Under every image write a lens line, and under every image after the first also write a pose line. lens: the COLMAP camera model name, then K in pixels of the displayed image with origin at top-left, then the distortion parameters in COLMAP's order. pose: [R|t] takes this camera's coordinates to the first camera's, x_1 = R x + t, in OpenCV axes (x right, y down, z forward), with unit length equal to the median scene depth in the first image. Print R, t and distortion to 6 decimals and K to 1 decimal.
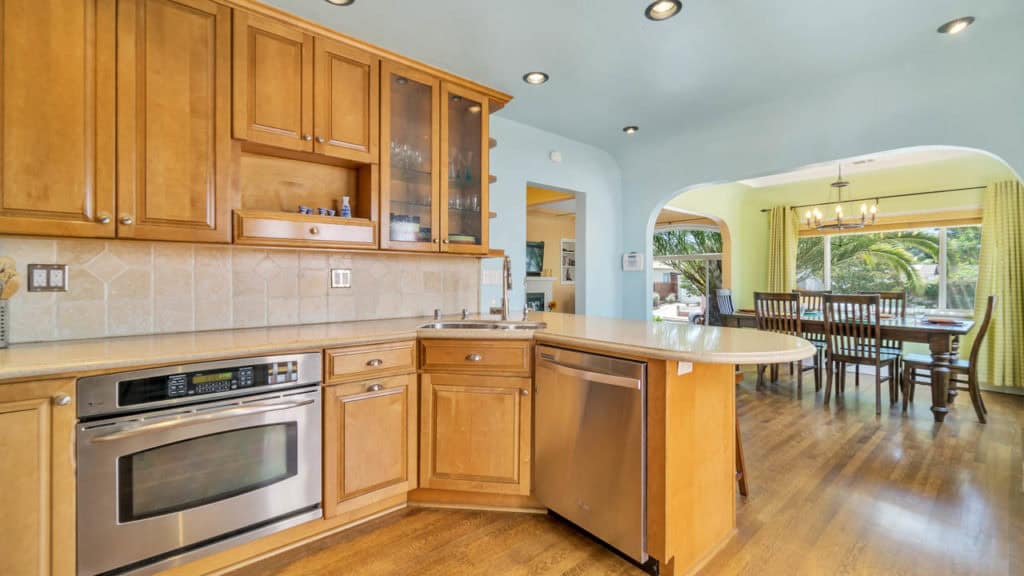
lens RADIAL K [[415.8, 0, 509.6], [0, 415.8, 279.5], [0, 0, 1]] dist [0.007218, -0.004077]
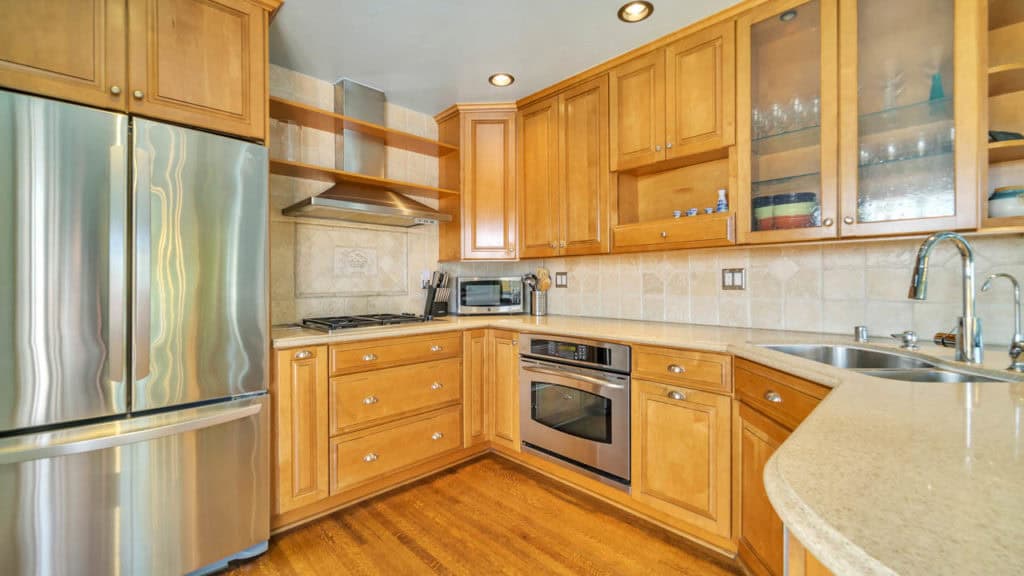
lens RADIAL K [[415.8, 0, 504.9], [0, 415.8, 283.2], [0, 0, 1]] dist [0.007218, -0.004077]
pose [[0.061152, 0.004101, -0.998120, 0.535221], [0.004668, 0.999979, 0.004395, 0.000416], [0.998118, -0.004928, 0.061131, 0.507858]]
